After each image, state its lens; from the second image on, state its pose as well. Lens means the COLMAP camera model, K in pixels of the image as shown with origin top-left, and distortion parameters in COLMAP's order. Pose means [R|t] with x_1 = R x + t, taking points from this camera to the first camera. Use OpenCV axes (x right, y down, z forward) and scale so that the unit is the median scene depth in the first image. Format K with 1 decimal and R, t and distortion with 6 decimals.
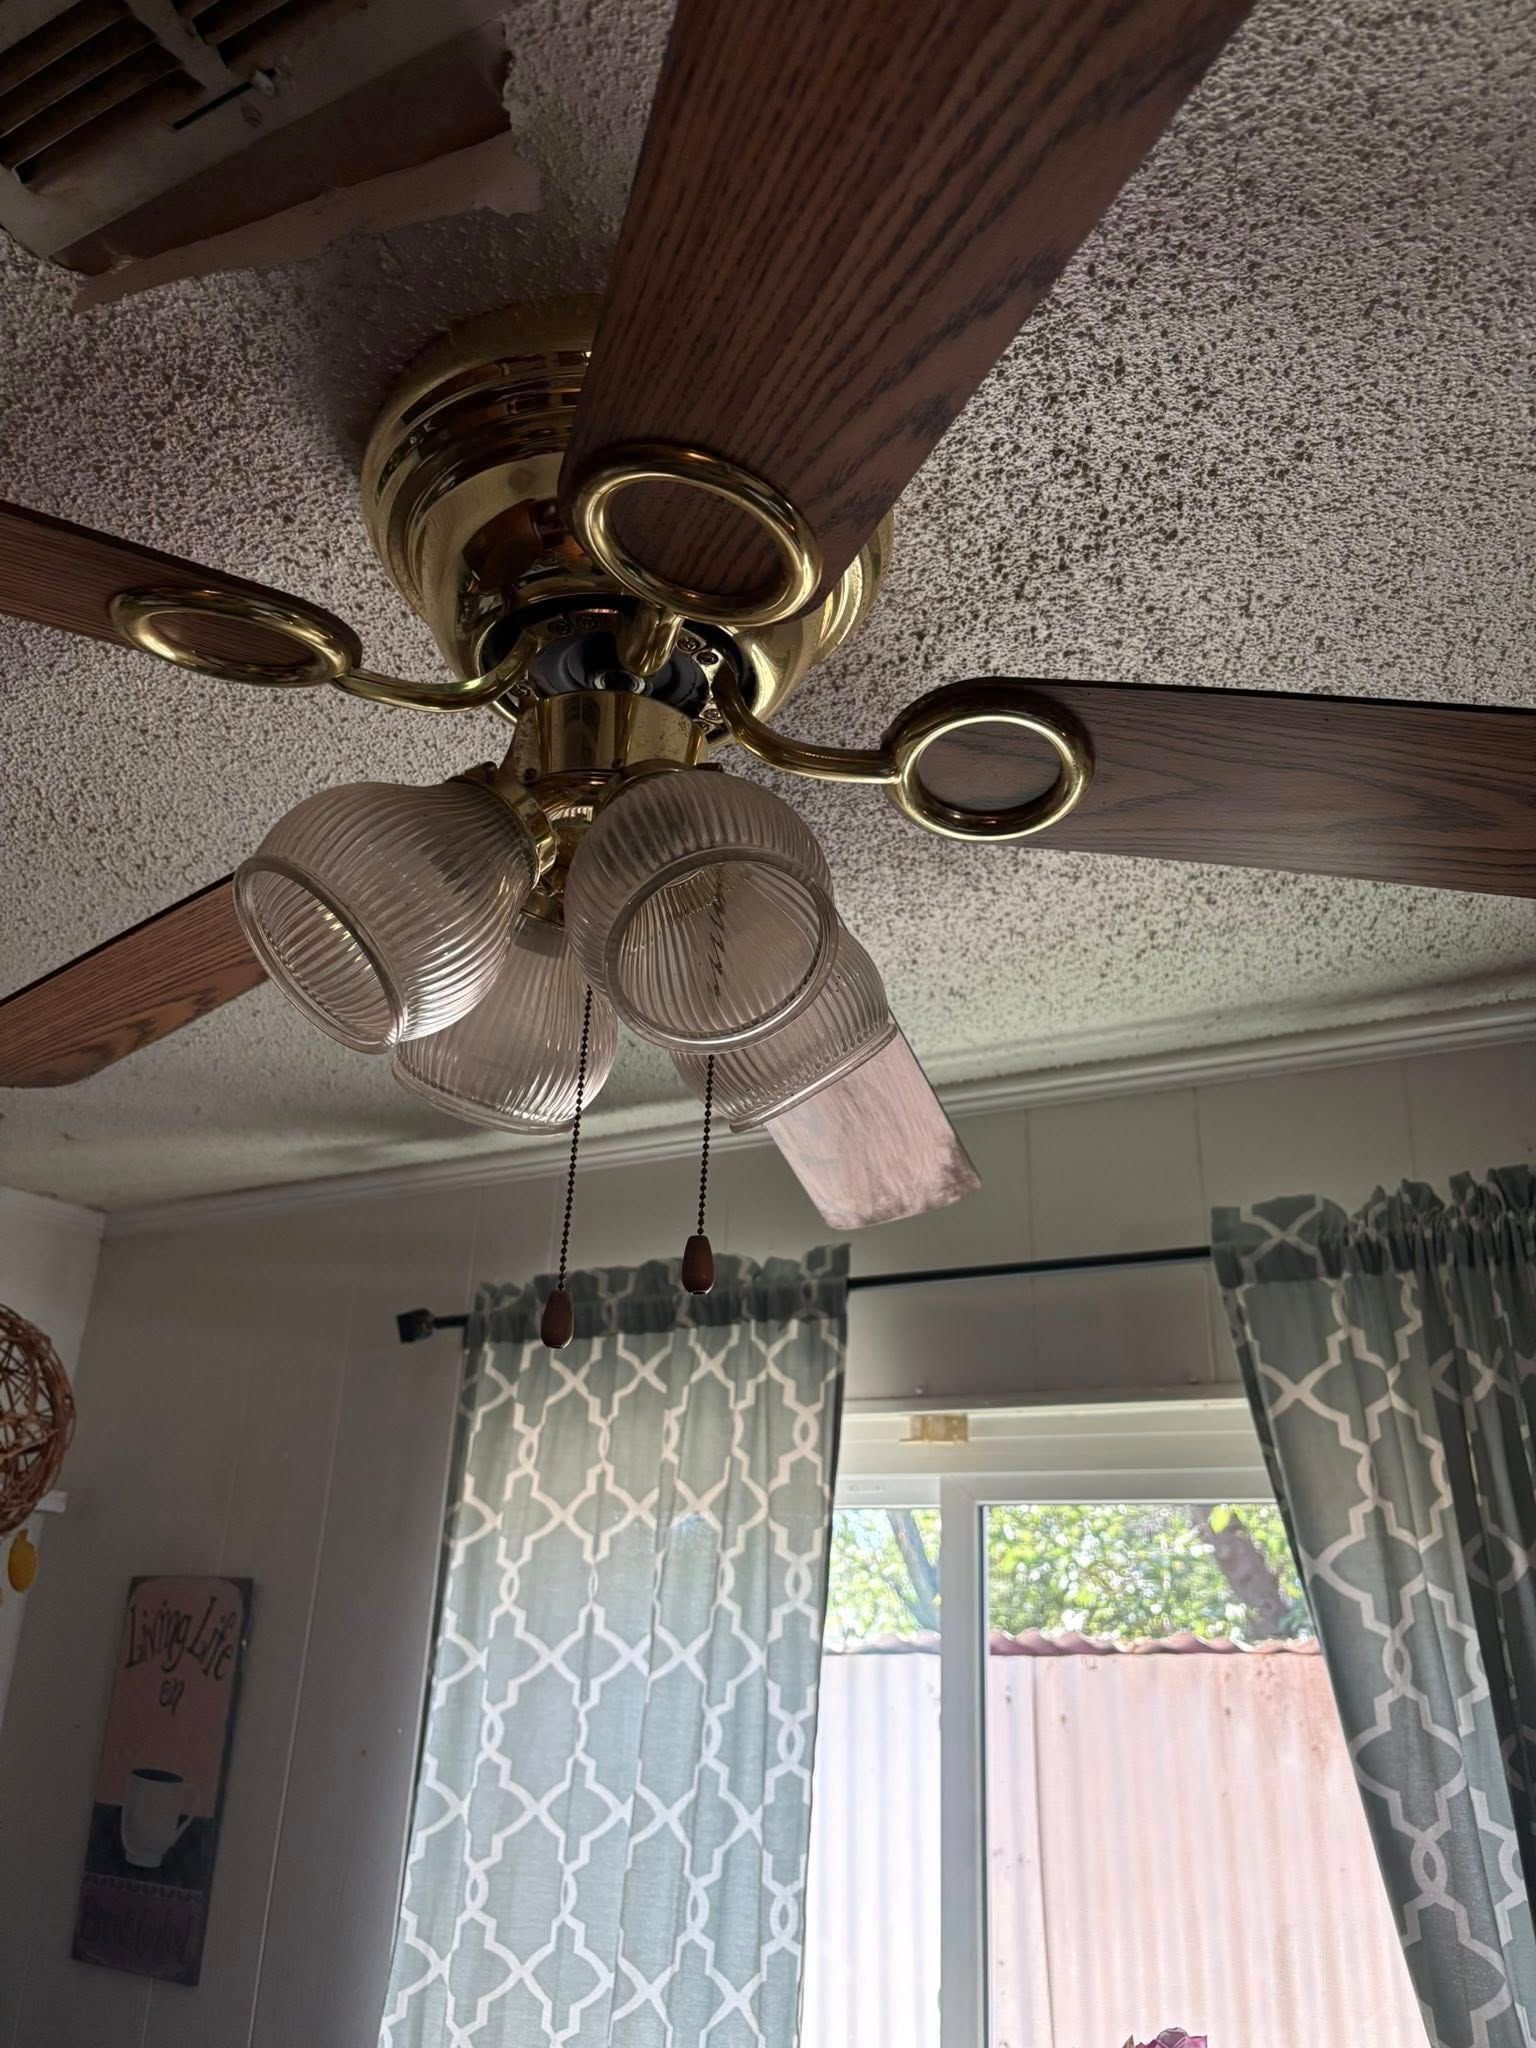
lens RADIAL K [[1564.3, 0, 768.0], [0, 1564.3, 1024.0], [0, 0, 1]] dist [0.056439, -0.063460]
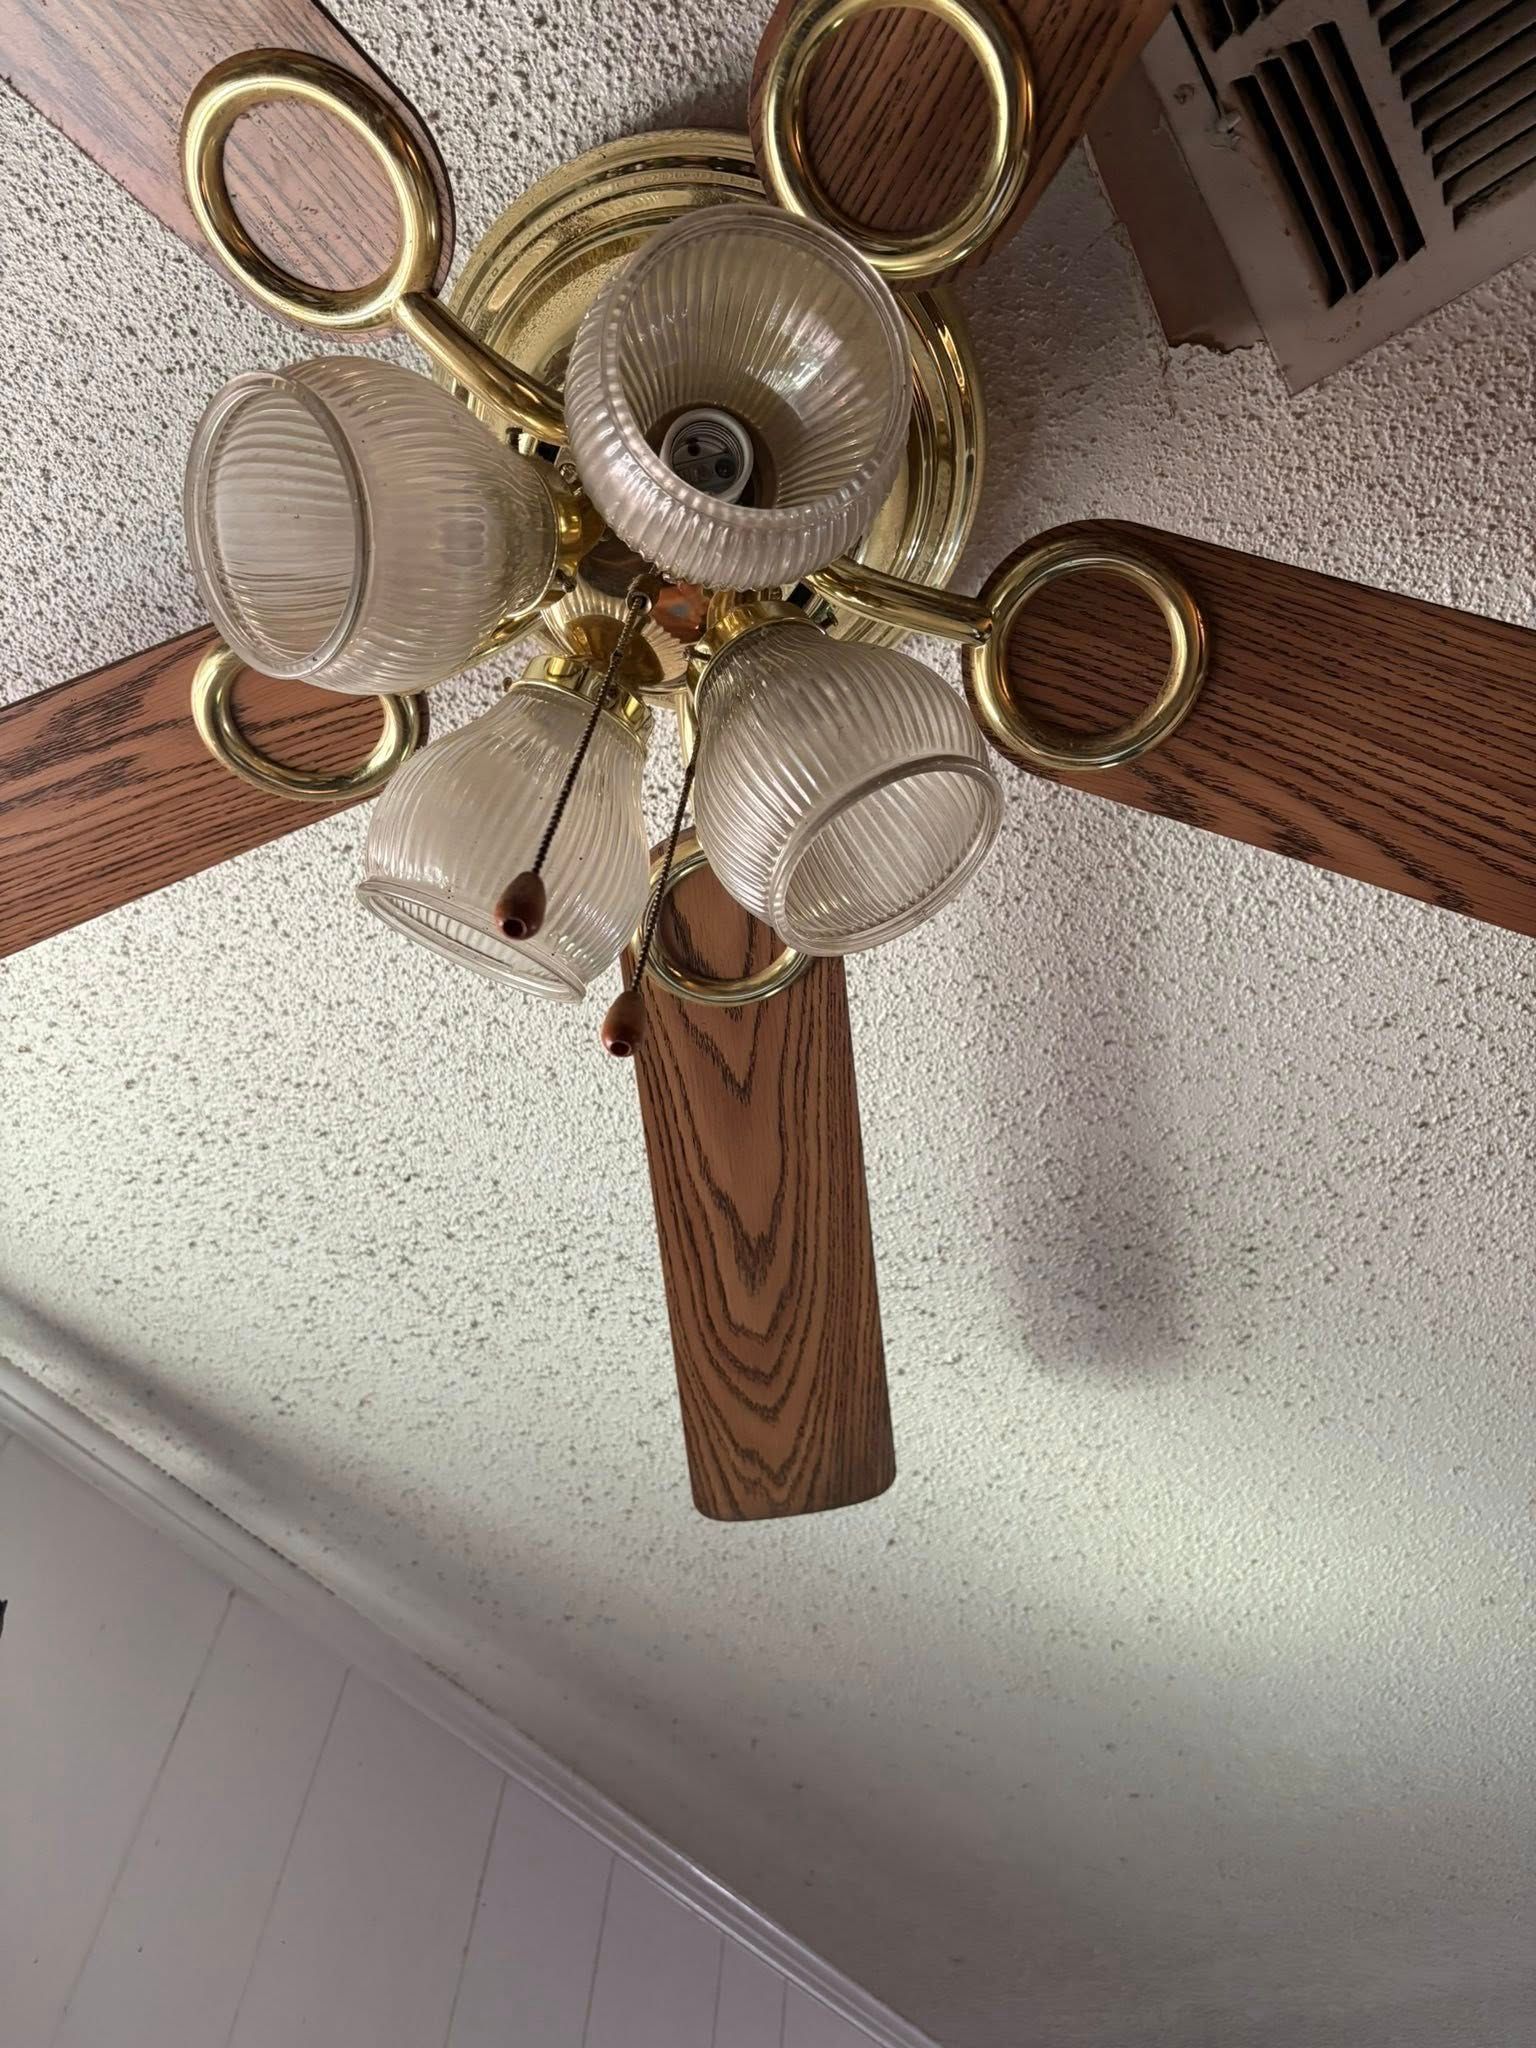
lens RADIAL K [[1564.3, 0, 768.0], [0, 1564.3, 1024.0], [0, 0, 1]] dist [0.056439, -0.063460]
pose [[0.079367, 0.767348, 0.636300, -0.575783], [-0.440668, 0.599565, -0.668082, 0.692951], [-0.894155, -0.227373, 0.385731, 0.720575]]
